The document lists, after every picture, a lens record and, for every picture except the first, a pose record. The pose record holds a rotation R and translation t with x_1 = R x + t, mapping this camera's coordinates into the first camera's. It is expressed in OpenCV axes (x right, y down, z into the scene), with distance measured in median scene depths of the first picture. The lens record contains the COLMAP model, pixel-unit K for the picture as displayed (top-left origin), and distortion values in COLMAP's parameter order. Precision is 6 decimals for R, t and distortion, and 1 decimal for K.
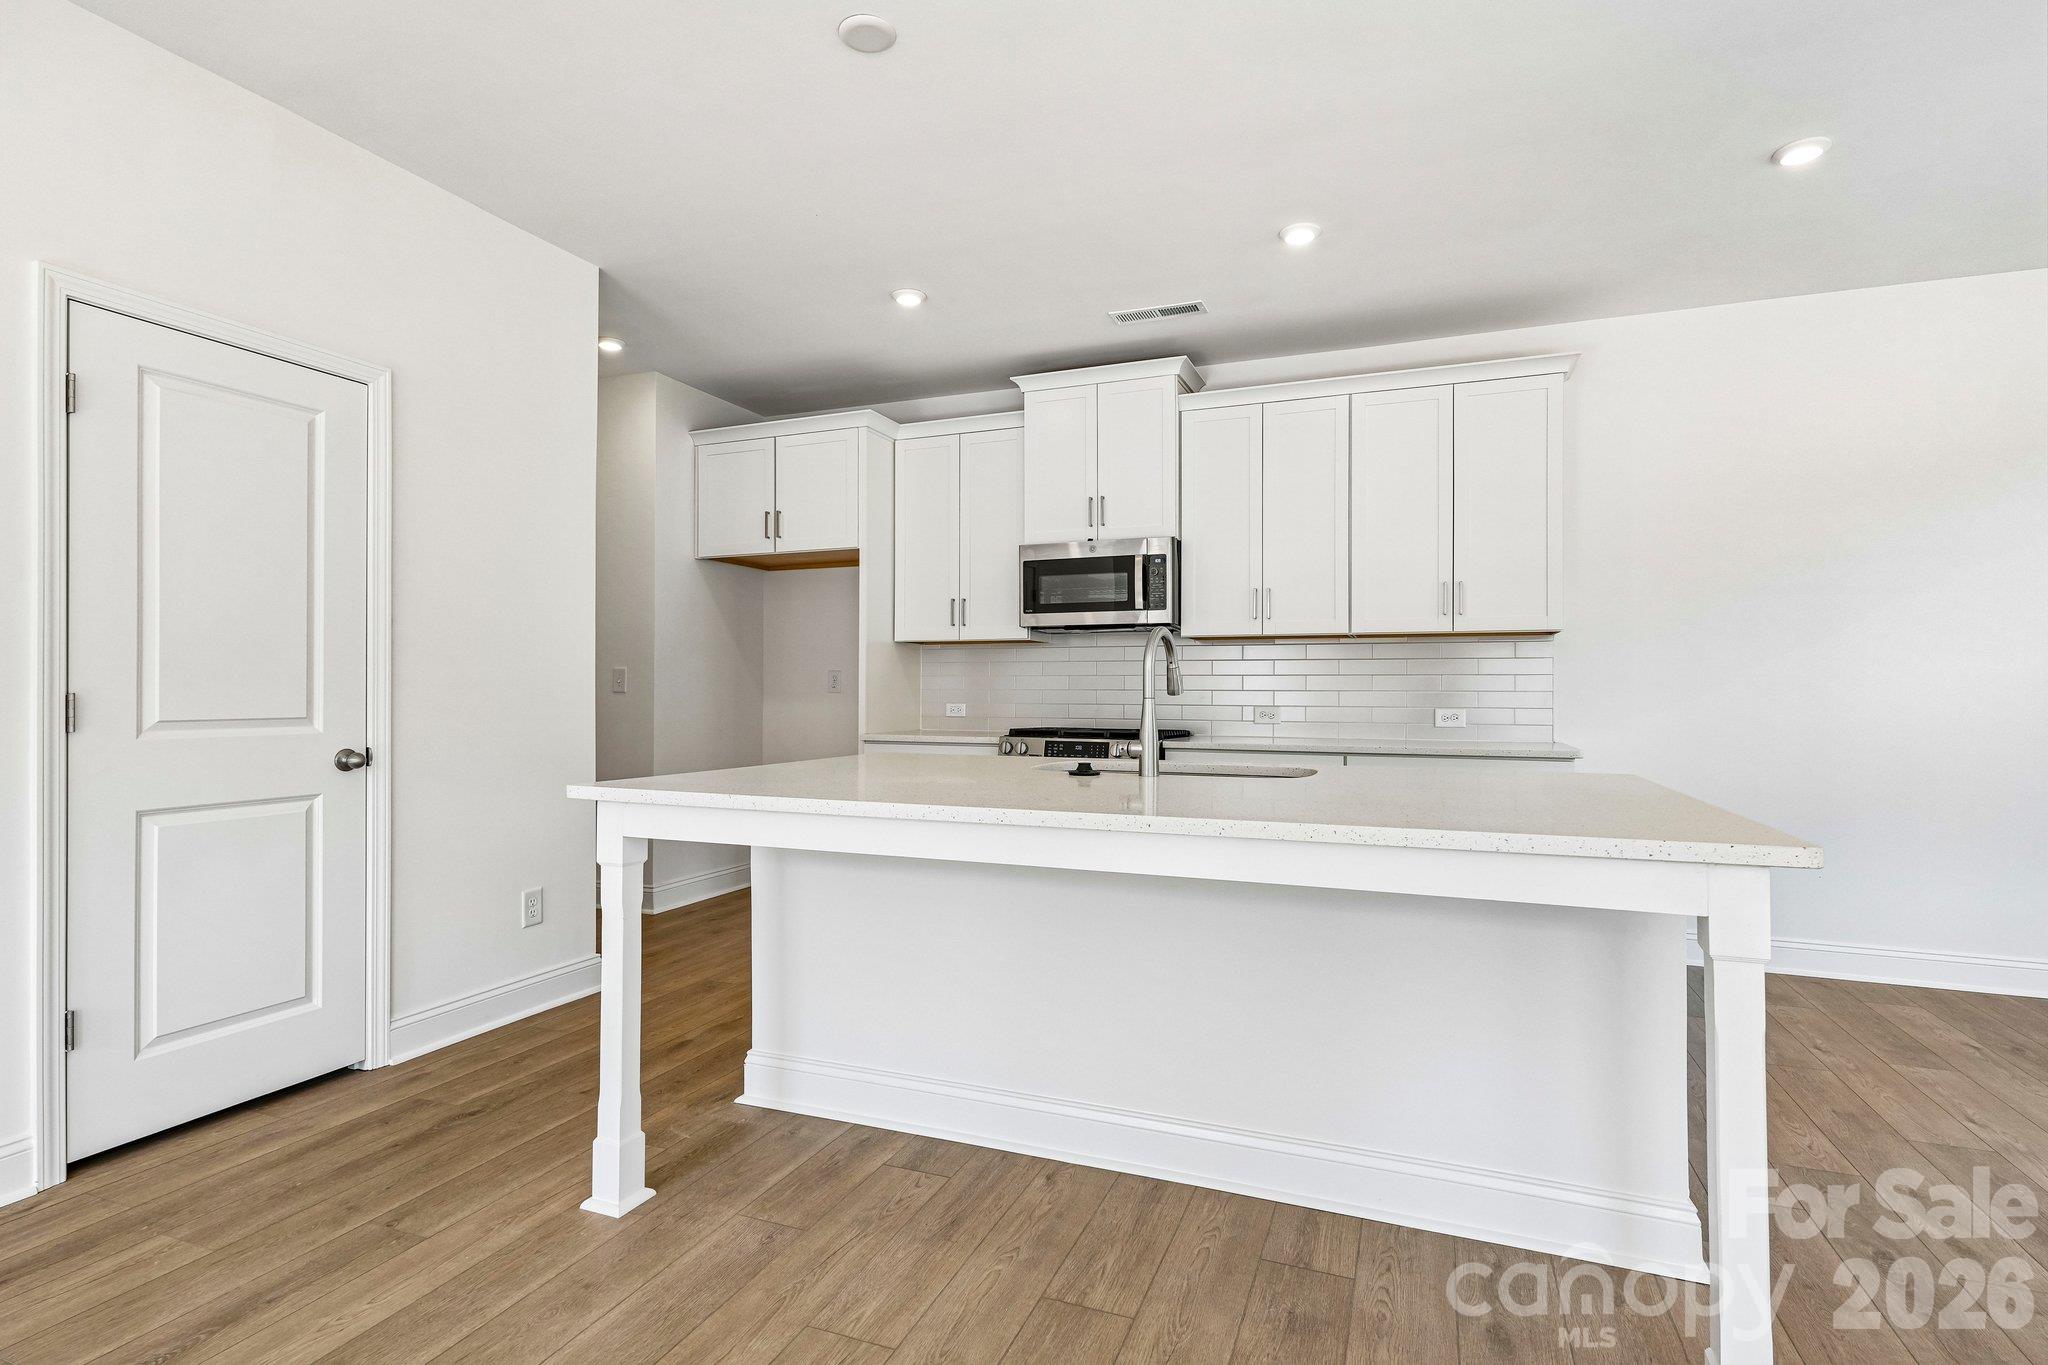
lens RADIAL K [[1000.7, 0, 1022.7], [0, 1000.7, 686.0], [0, 0, 1]] dist [0.005084, -0.000010]
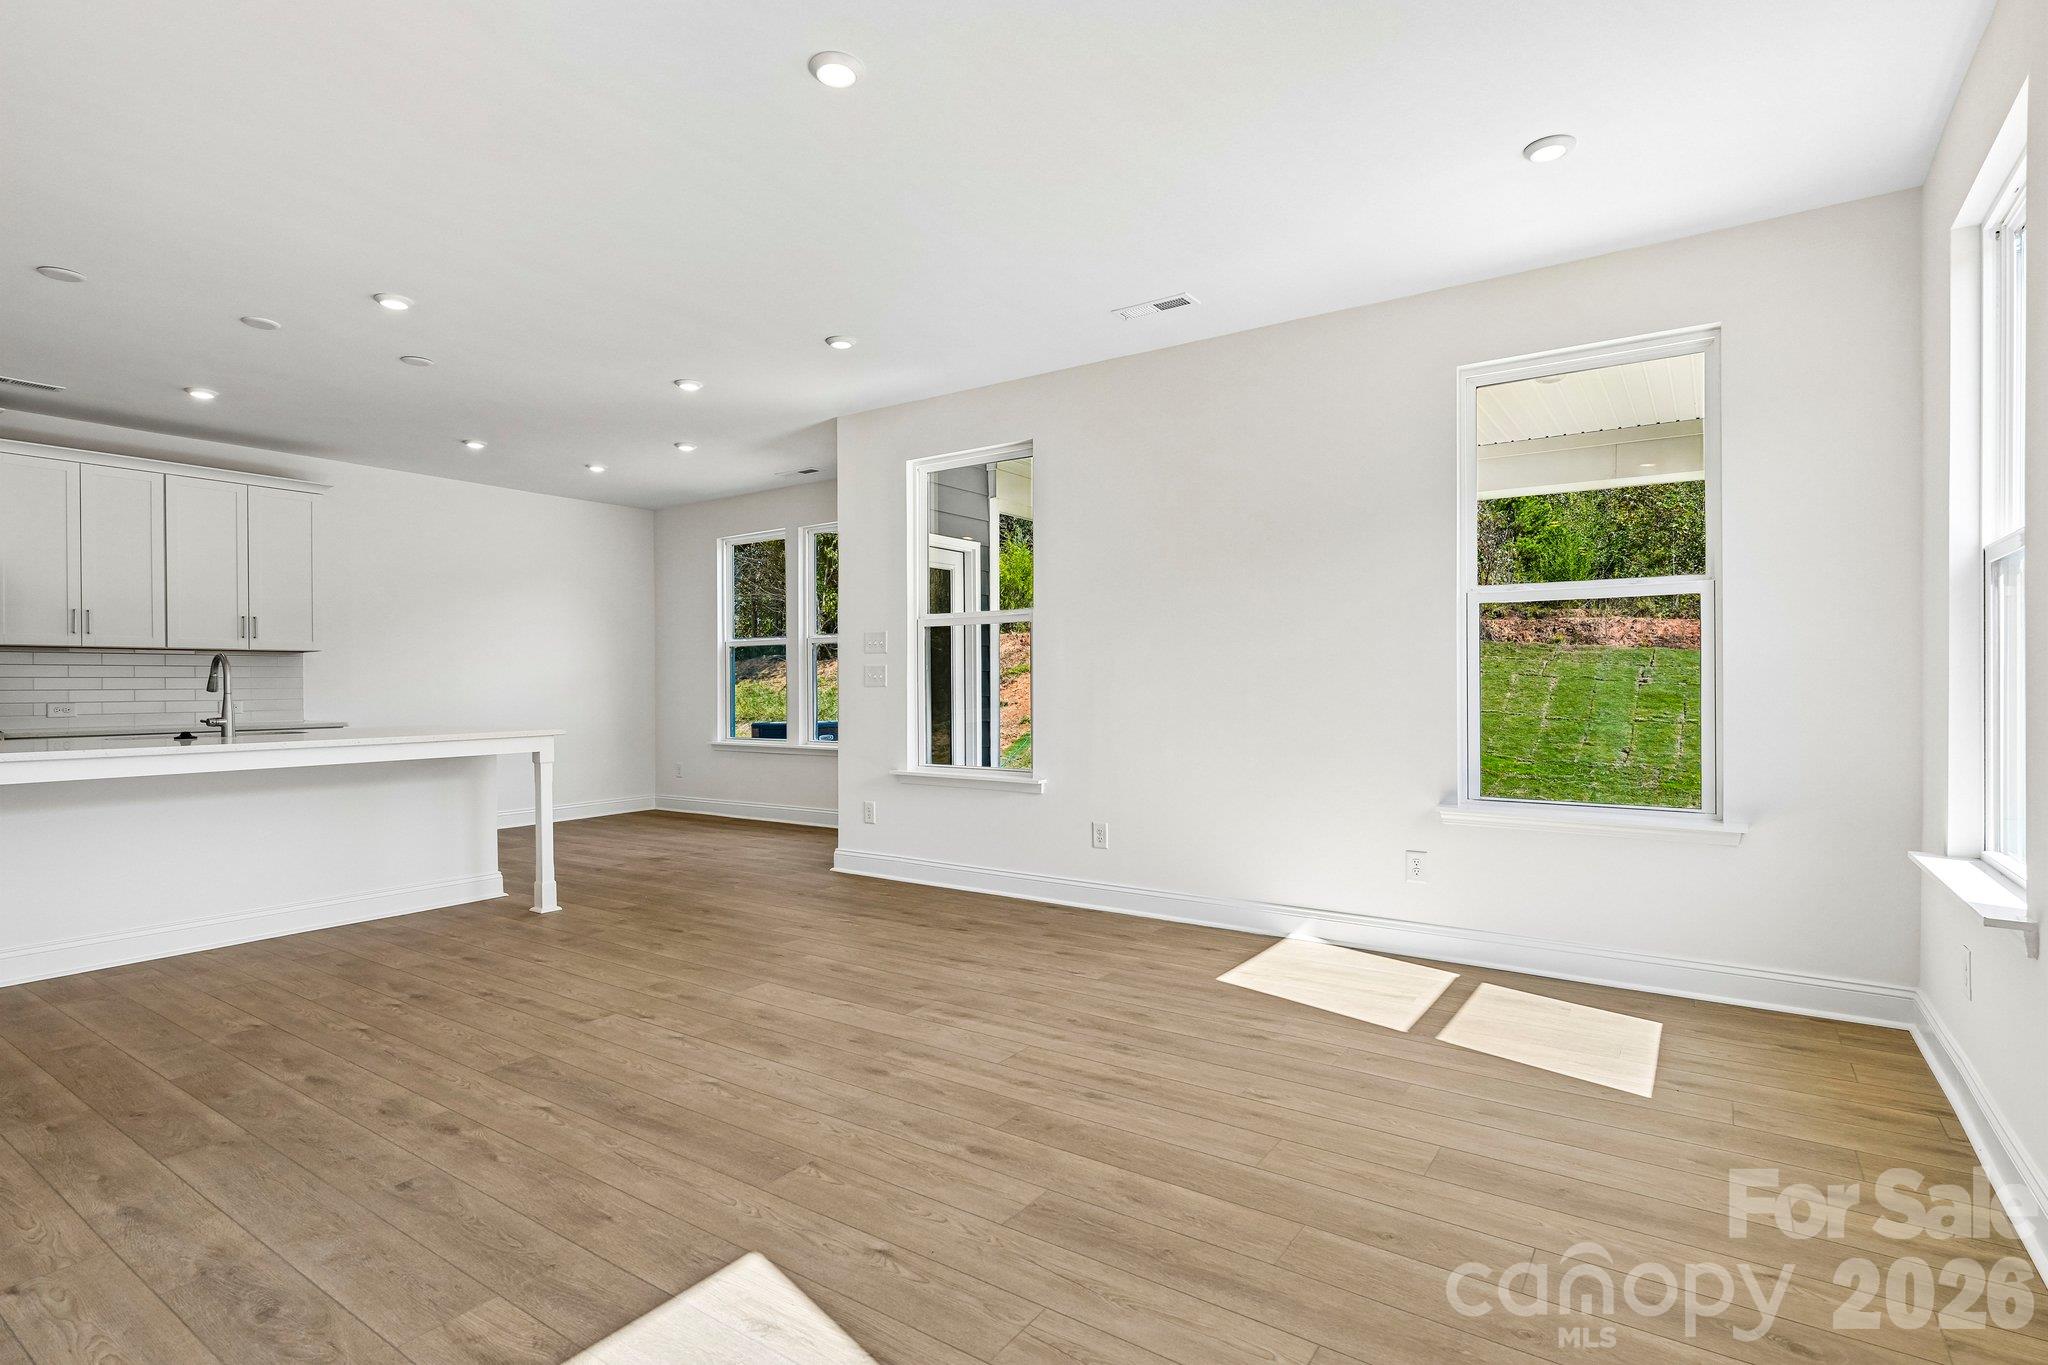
lens RADIAL K [[1000.7, 0, 1026.1], [0, 1000.7, 684.1], [0, 0, 1]] dist [0.005084, -0.000010]
pose [[0.225778, -0.003867, 0.974171, -0.811776], [0.001847, 0.999992, 0.003541, -0.005479], [-0.974177, 0.001000, 0.225783, -0.500020]]
